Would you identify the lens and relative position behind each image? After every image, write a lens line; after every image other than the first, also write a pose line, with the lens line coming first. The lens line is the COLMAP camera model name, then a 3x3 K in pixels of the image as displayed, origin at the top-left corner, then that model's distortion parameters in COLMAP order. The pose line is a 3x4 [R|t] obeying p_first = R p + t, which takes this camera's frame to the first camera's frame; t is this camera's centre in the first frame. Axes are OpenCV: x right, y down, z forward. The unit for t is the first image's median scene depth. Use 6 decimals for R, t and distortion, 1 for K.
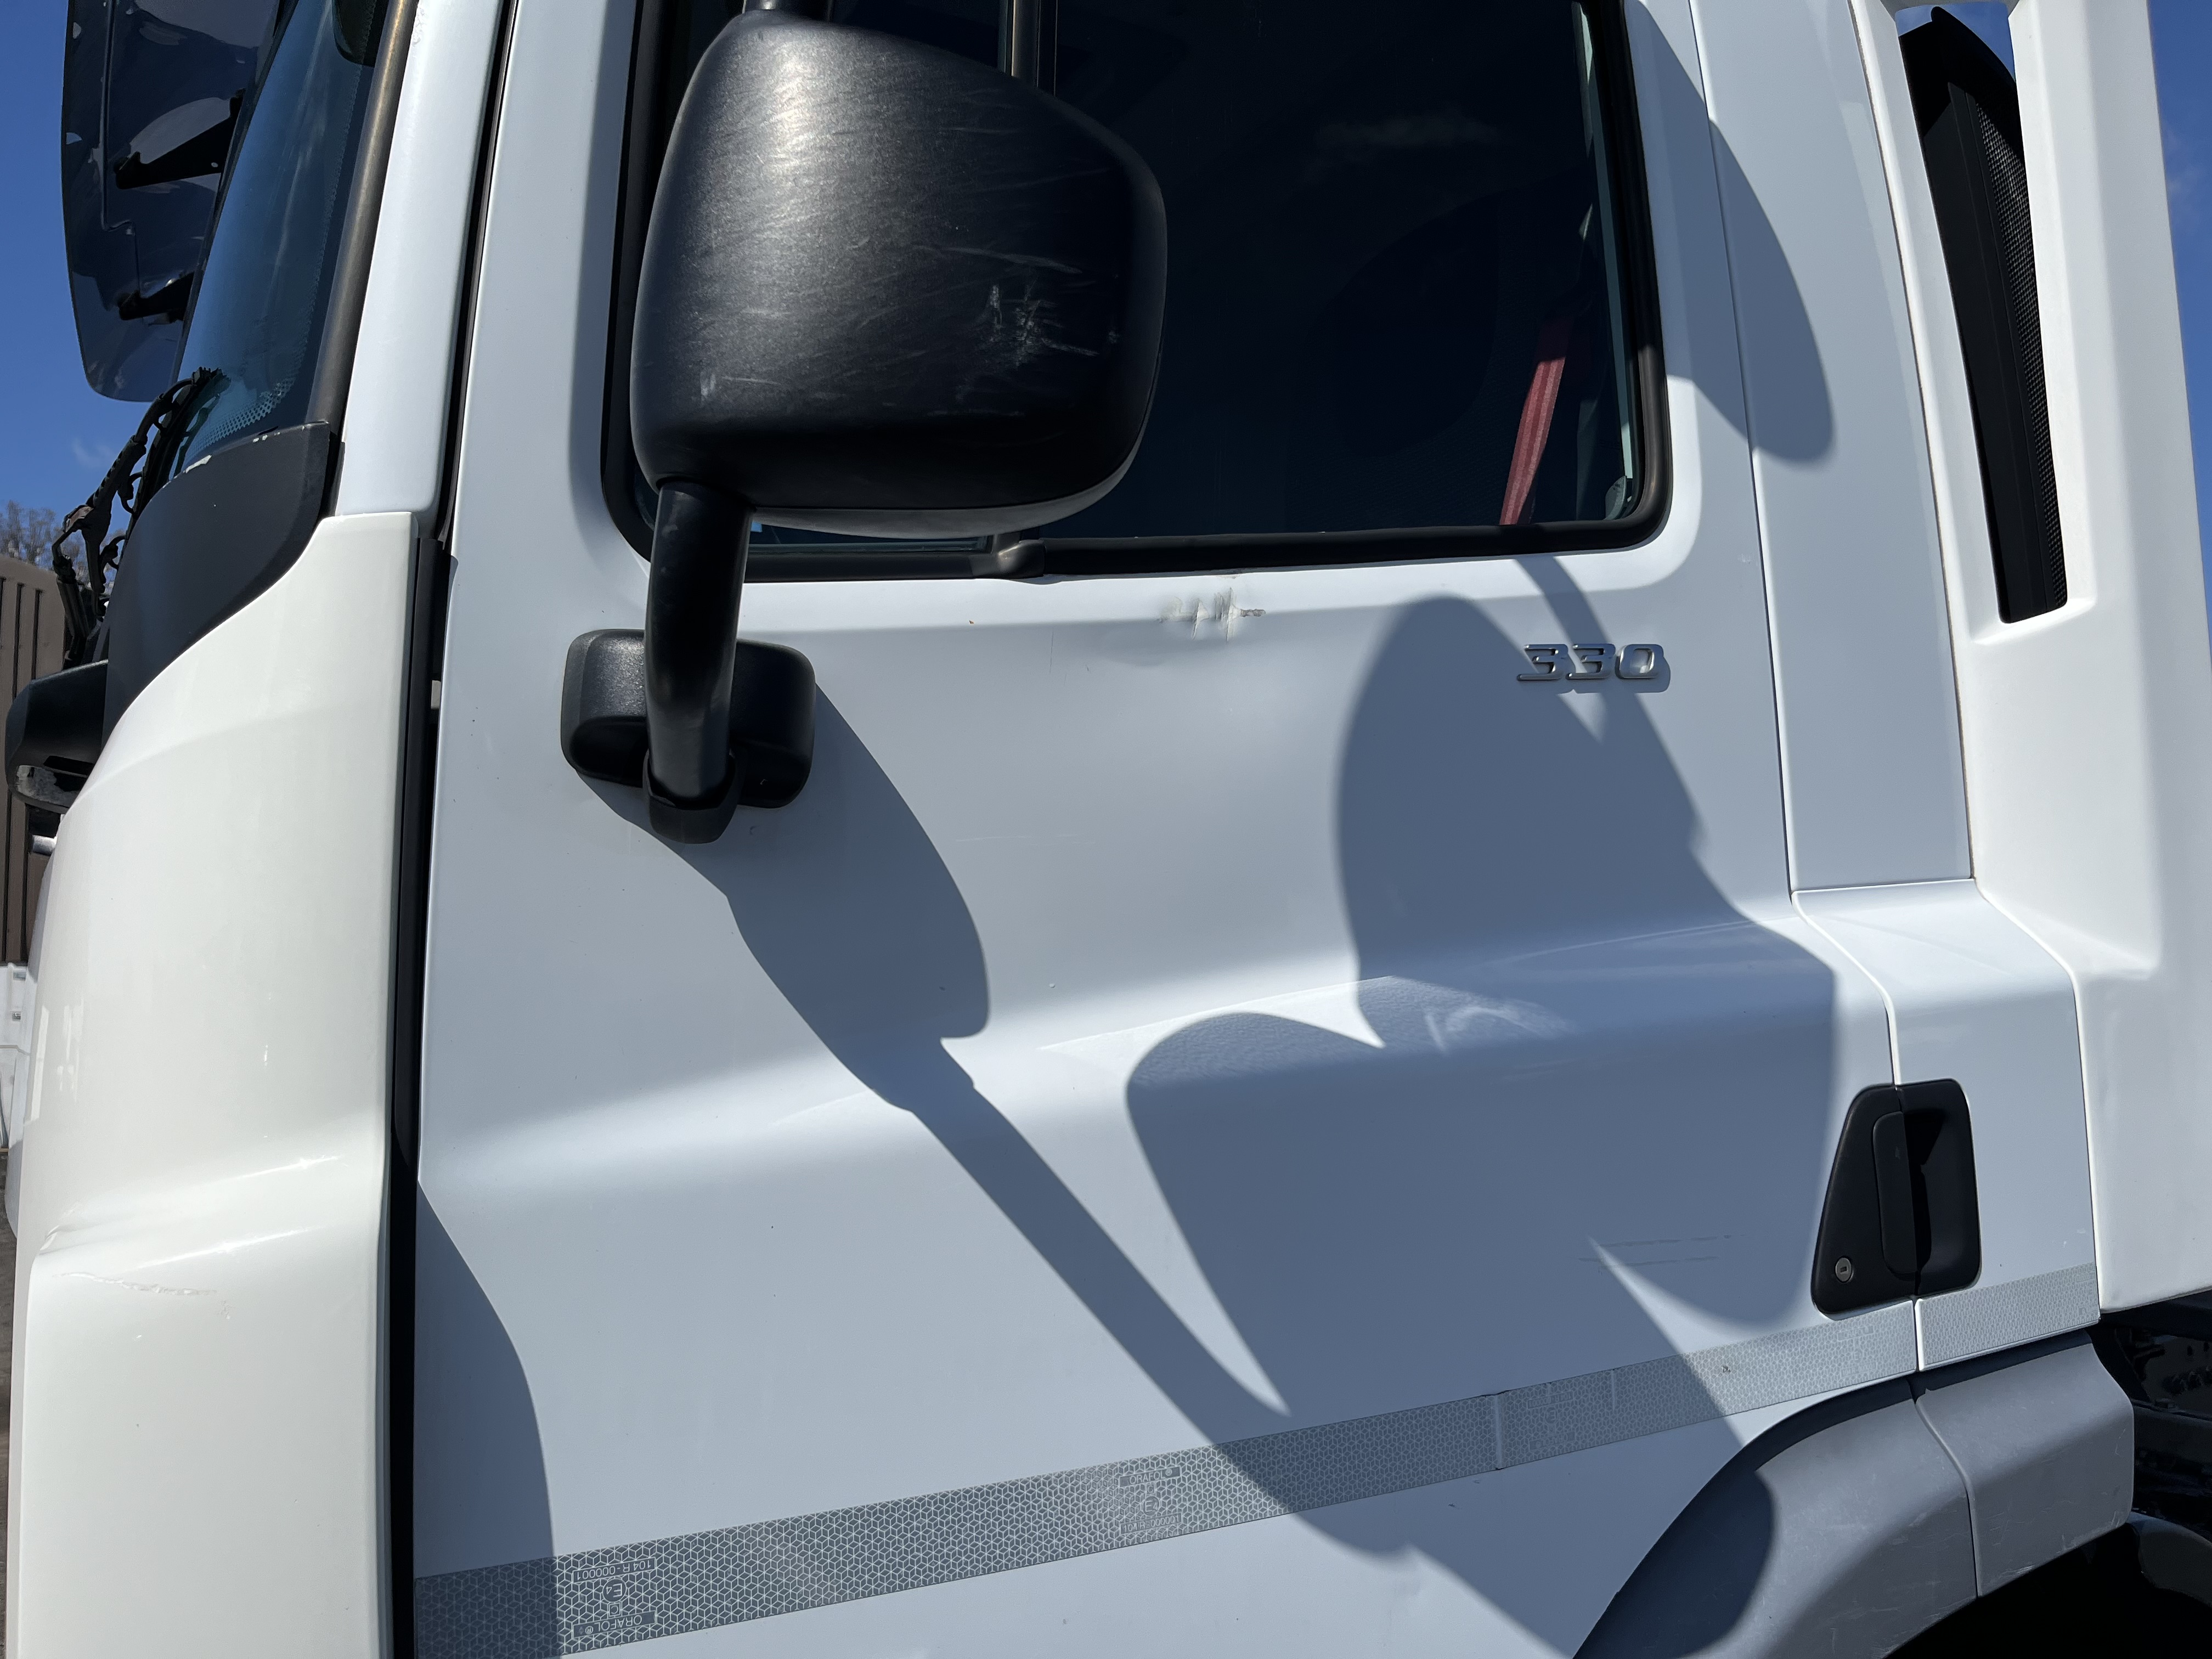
lens RADIAL K [[1702.4, 0, 1097.4], [0, 1702.4, 834.2], [0, 0, 1]] dist [0.049340, -0.087700]
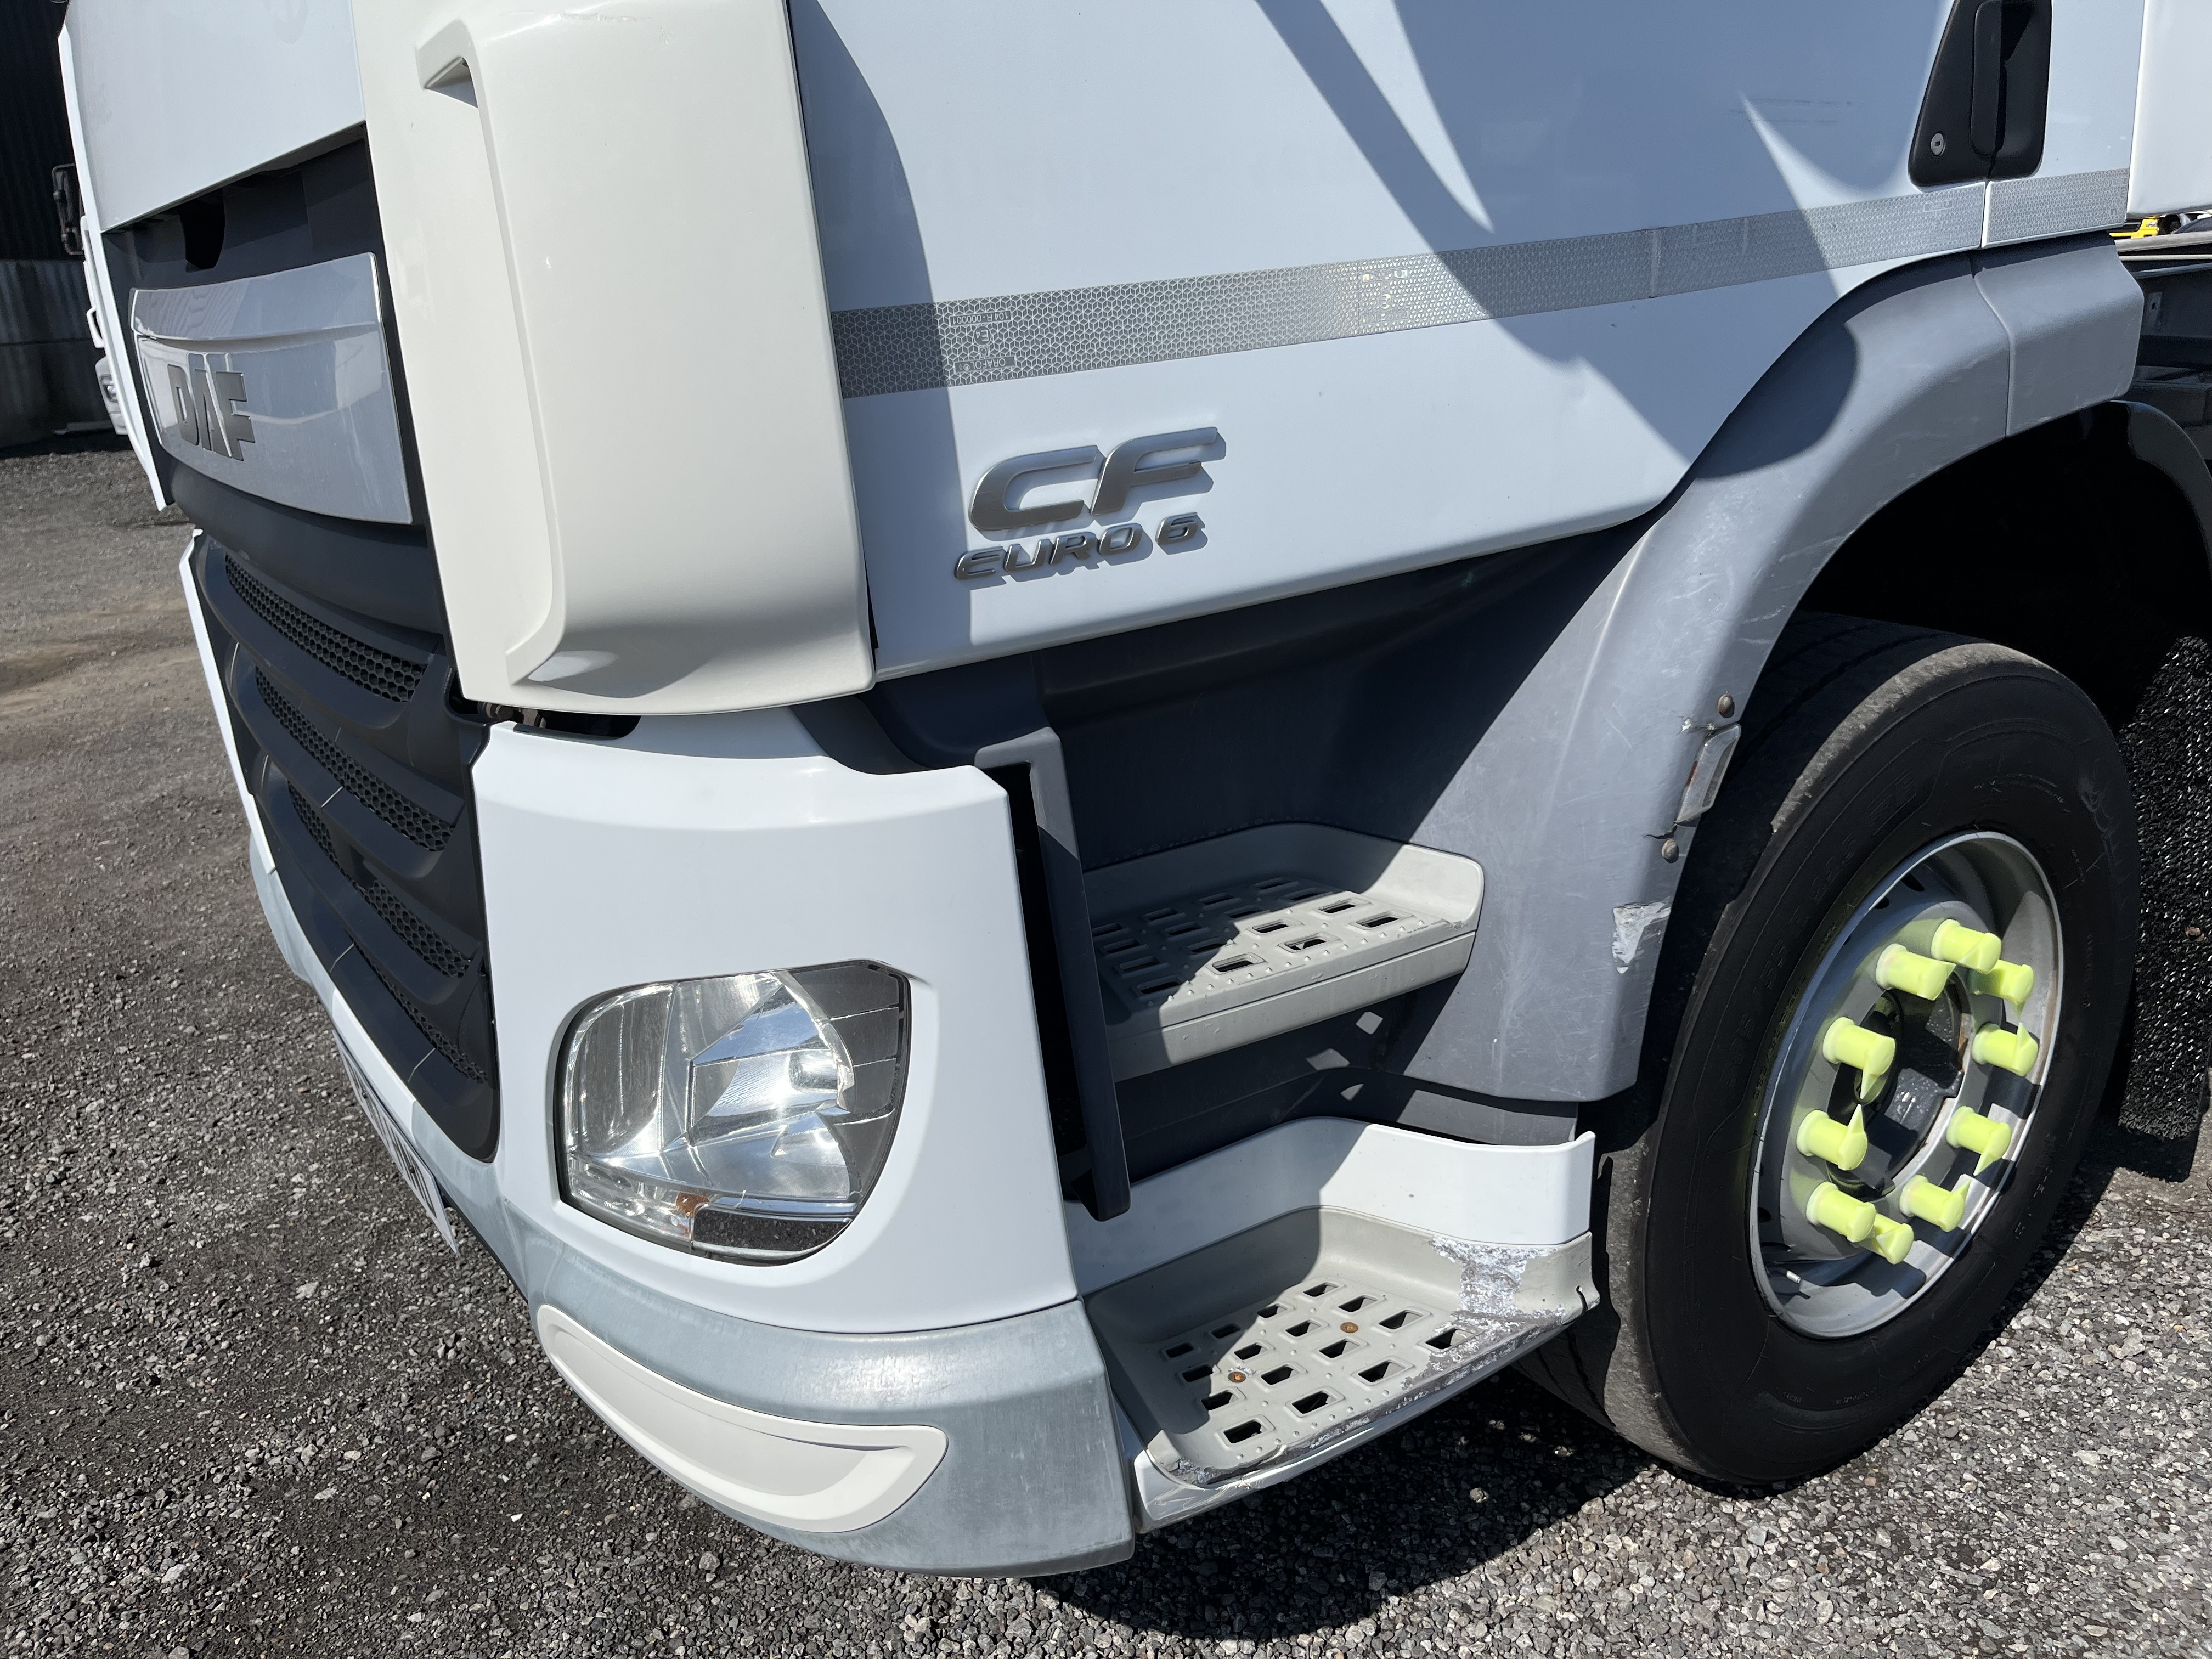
lens RADIAL K [[1691.9, 0, 1113.3], [0, 1691.9, 843.8], [0, 0, 1]] dist [0.050504, -0.084052]
pose [[0.996374, -0.069392, 0.049229, -0.185576], [0.043638, 0.913518, 0.404452, 0.196347], [-0.073037, -0.400837, 0.913233, -0.158080]]
